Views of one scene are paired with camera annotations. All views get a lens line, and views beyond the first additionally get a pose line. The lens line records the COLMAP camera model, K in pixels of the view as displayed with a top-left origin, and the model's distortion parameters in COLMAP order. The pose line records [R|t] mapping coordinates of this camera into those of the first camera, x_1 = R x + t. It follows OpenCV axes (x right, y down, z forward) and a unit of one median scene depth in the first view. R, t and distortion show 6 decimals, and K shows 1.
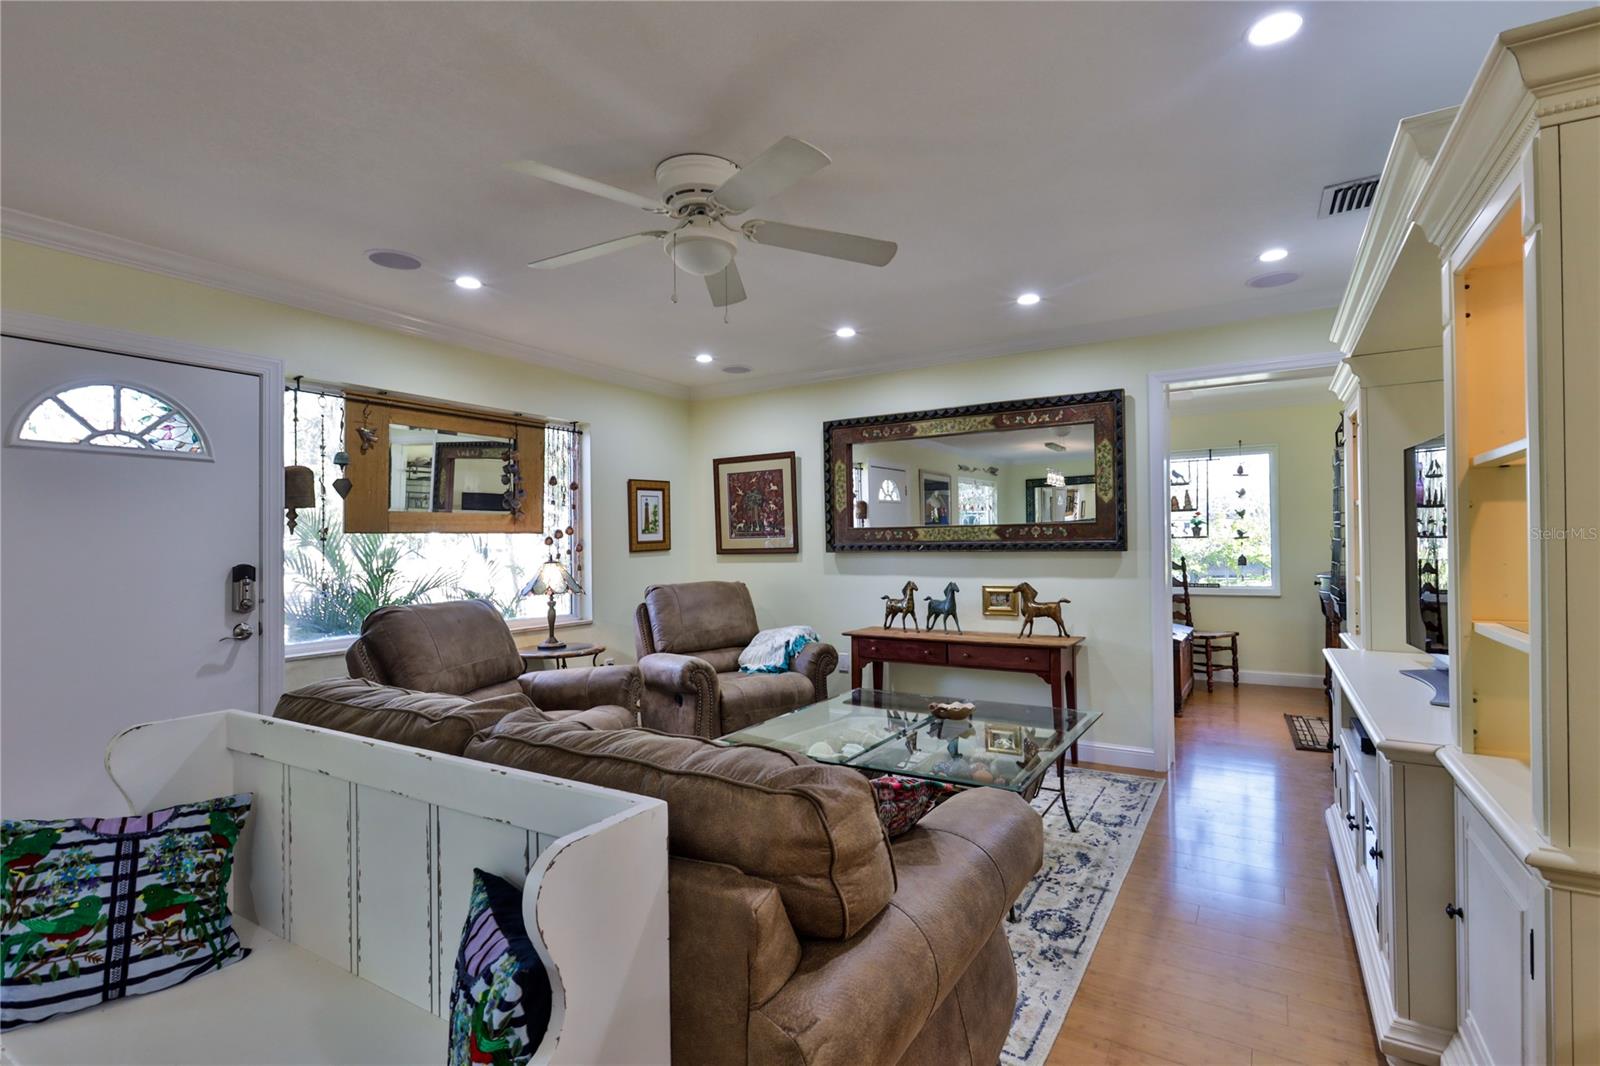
lens RADIAL K [[756.5, 0, 804.1], [0, 756.5, 540.9], [0, 0, 1]] dist [-0.001240, 0.000842]
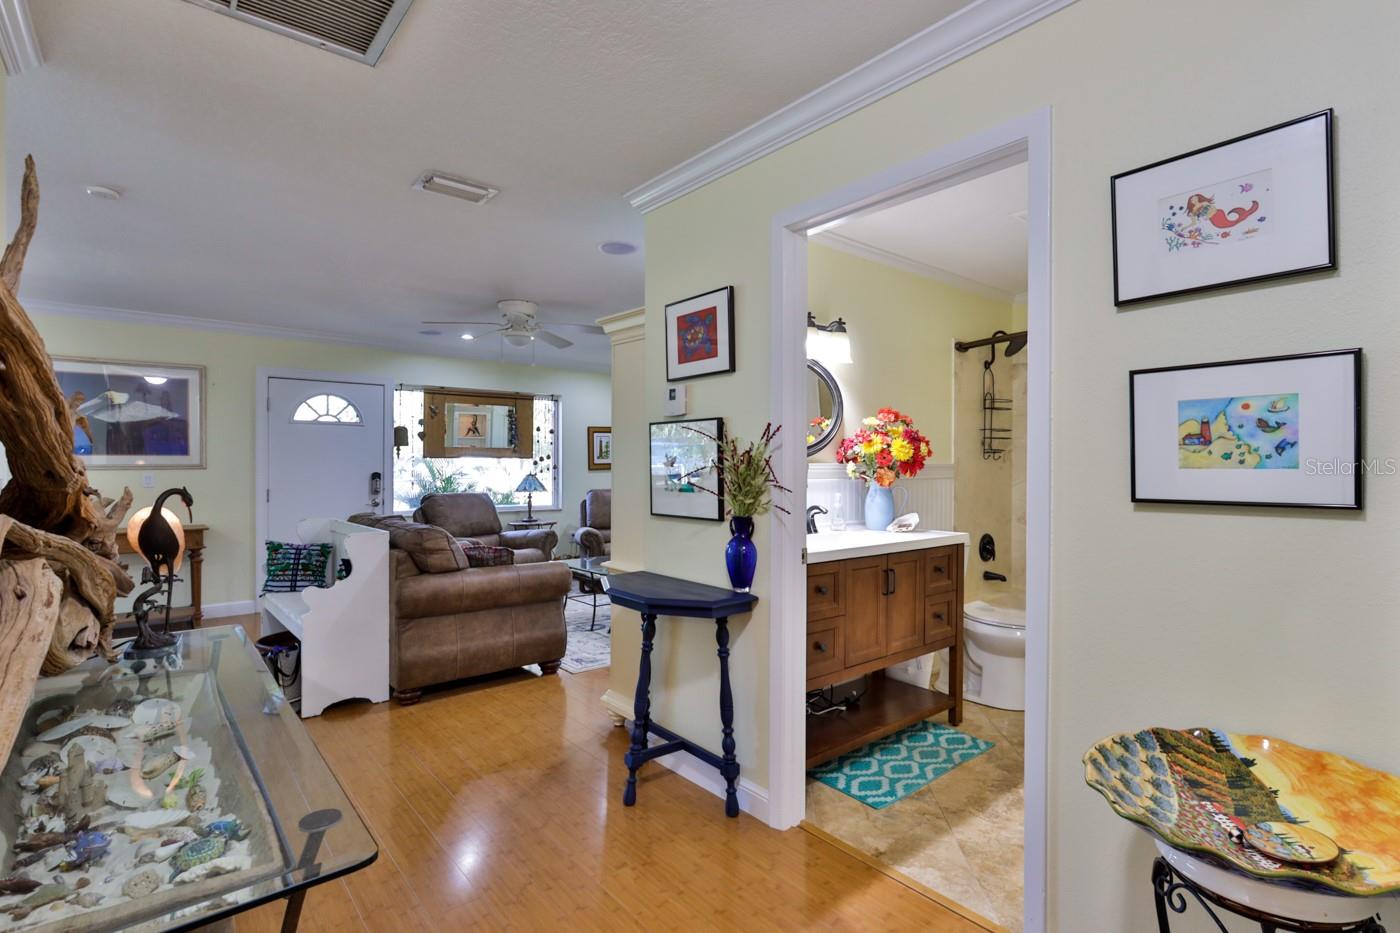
lens RADIAL K [[678.5, 0, 700.0], [0, 678.5, 466.5], [0, 0, 1]] dist [-0.001063, 0.000153]
pose [[0.950763, 0.016992, -0.309453, 0.549906], [-0.014308, 0.999838, 0.010942, -0.014521], [0.309589, -0.005975, 0.950852, -0.421037]]
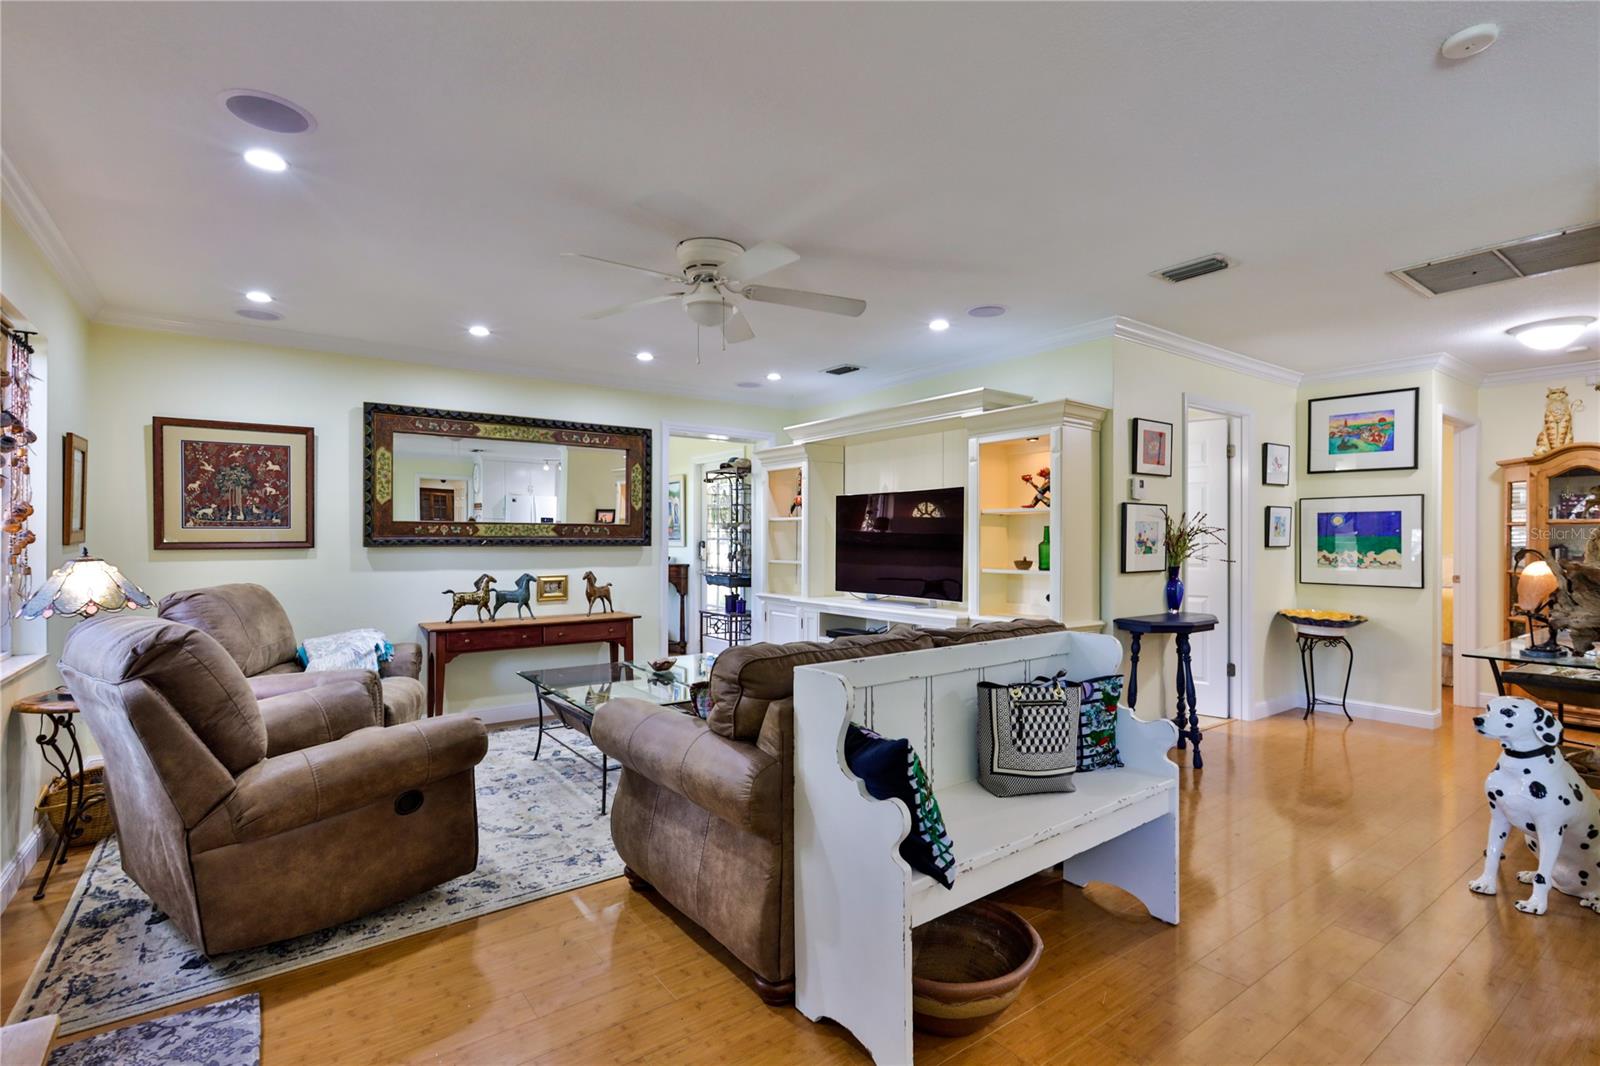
lens RADIAL K [[766.6, 0, 806.5], [0, 766.6, 535.2], [0, 0, 1]] dist [-0.000143, 0.001039]
pose [[0.370756, 0.018544, 0.928545, -0.702307], [-0.010732, 0.999819, -0.015682, 0.011208], [-0.928668, -0.004151, 0.370888, 0.192747]]
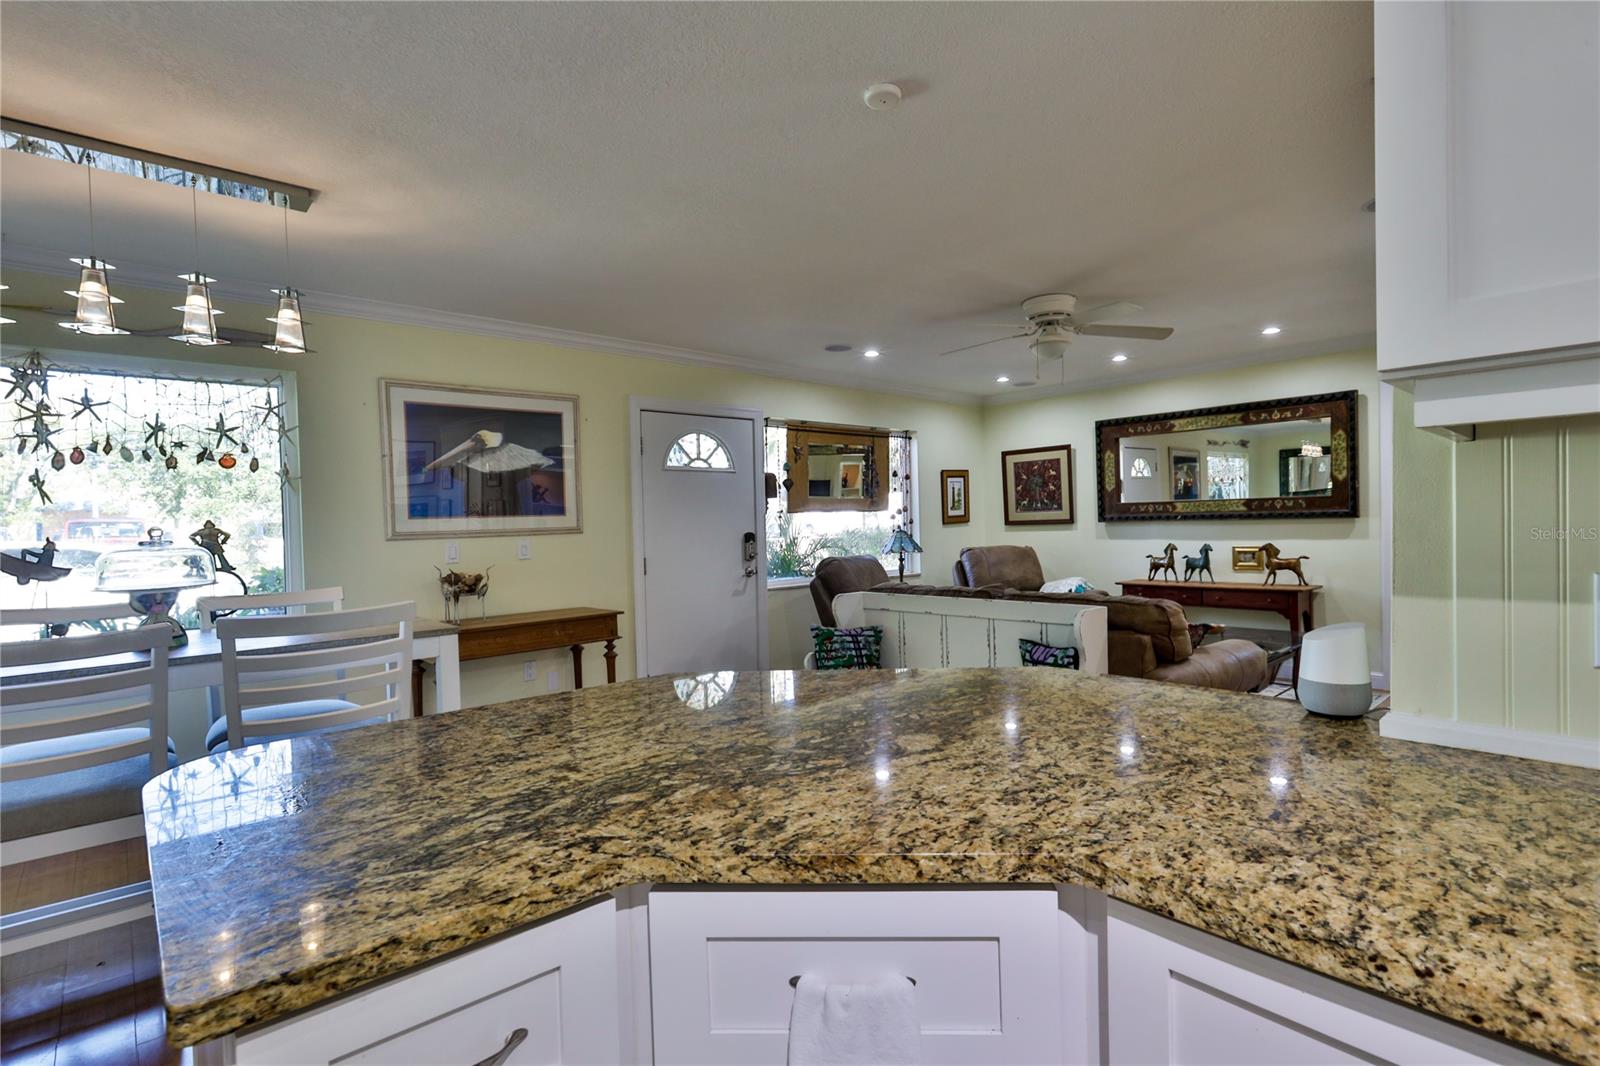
lens RADIAL K [[766.6, 0, 806.5], [0, 766.6, 535.2], [0, 0, 1]] dist [-0.000143, 0.001039]
pose [[0.961983, -0.007181, -0.273017, -0.104438], [0.014265, 0.999611, 0.023970, -0.001440], [0.272738, -0.026953, 0.961711, -0.449548]]
